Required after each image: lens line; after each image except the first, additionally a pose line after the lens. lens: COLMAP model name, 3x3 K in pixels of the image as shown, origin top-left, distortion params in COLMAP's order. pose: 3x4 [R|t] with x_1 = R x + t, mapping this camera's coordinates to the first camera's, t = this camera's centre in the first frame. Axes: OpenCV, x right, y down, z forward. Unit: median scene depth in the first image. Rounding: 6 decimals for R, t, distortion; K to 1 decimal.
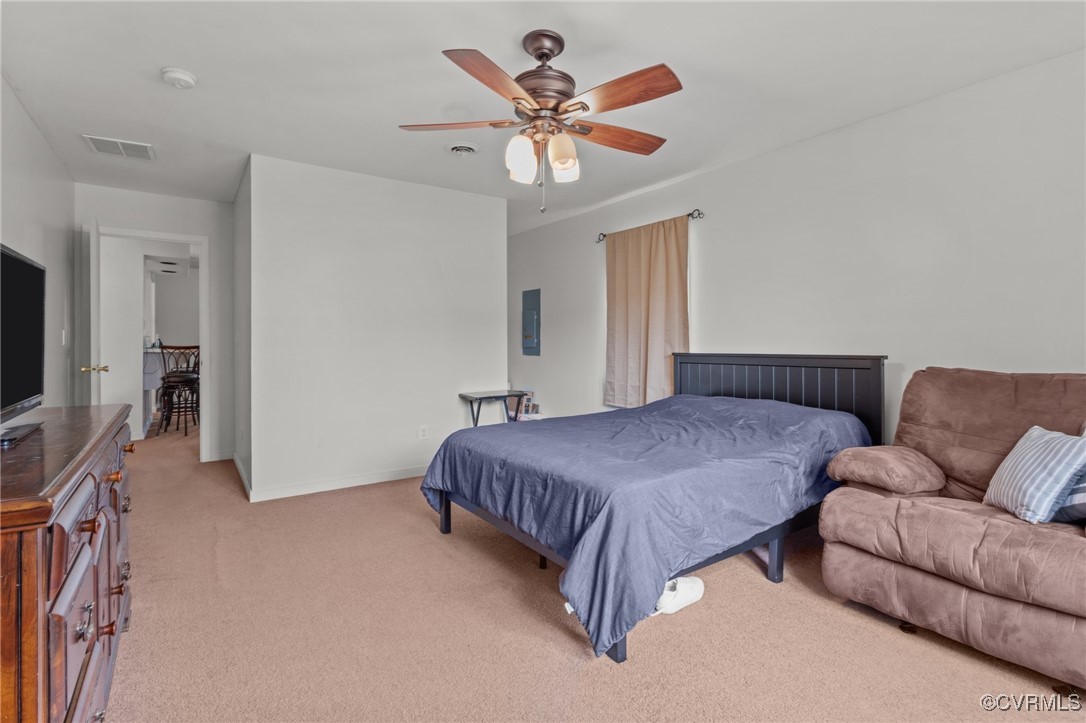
lens RADIAL K [[514.9, 0, 541.7], [0, 514.9, 351.3], [0, 0, 1]] dist [-0.001493, 0.002570]
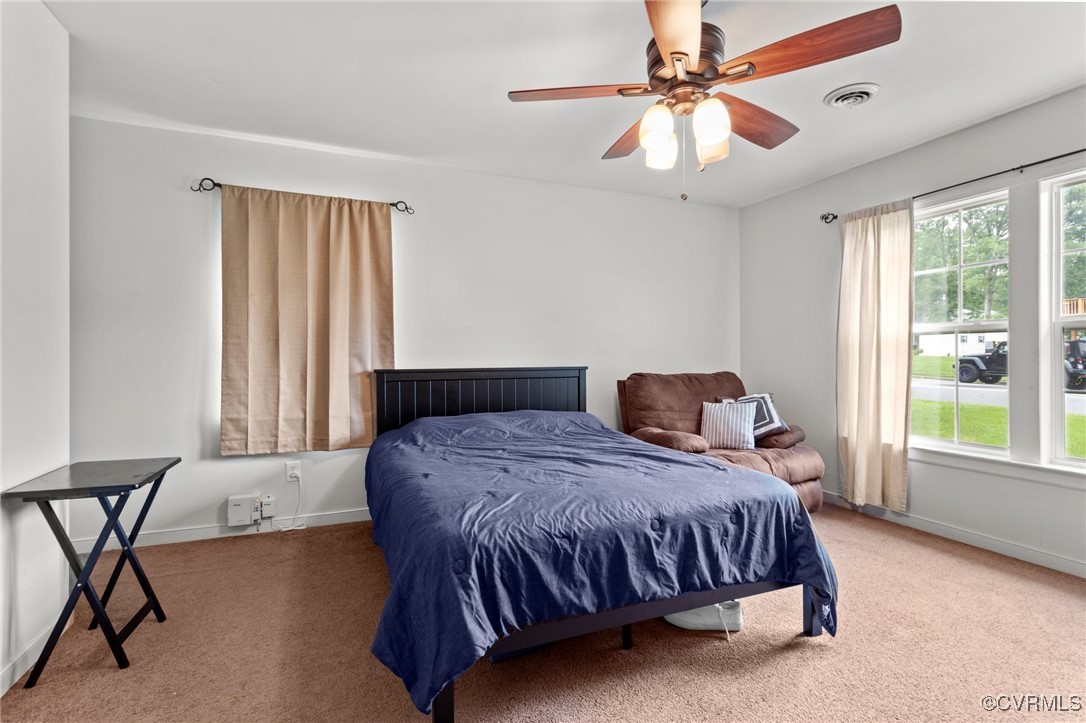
lens RADIAL K [[514.9, 0, 539.7], [0, 514.9, 358.5], [0, 0, 1]] dist [-0.001493, 0.002570]
pose [[0.213163, -0.003508, 0.977010, -0.490360], [0.017013, 0.999855, -0.000122, -0.010227], [-0.976868, 0.016648, 0.213192, 0.599255]]
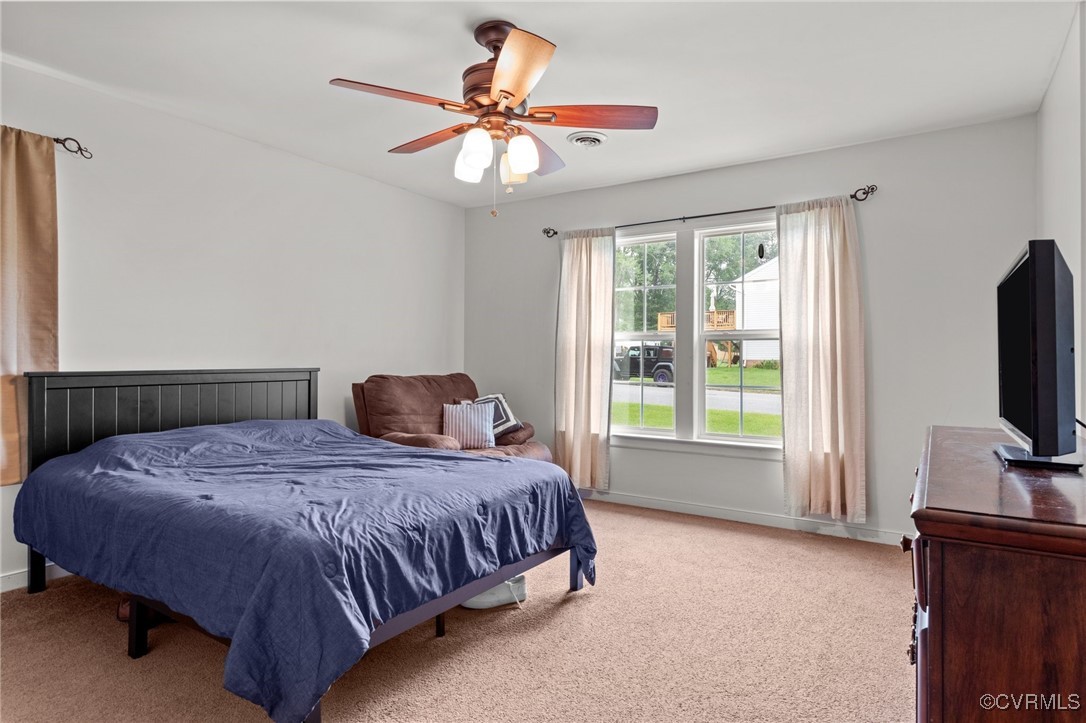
lens RADIAL K [[616.4, 0, 547.1], [0, 616.4, 358.7], [0, 0, 1]] dist [-0.013096, 0.005688]
pose [[-0.383513, -0.003090, 0.923530, -0.599240], [0.006653, 0.999959, 0.006109, -0.012451], [-0.923512, 0.008487, -0.383476, 0.760082]]
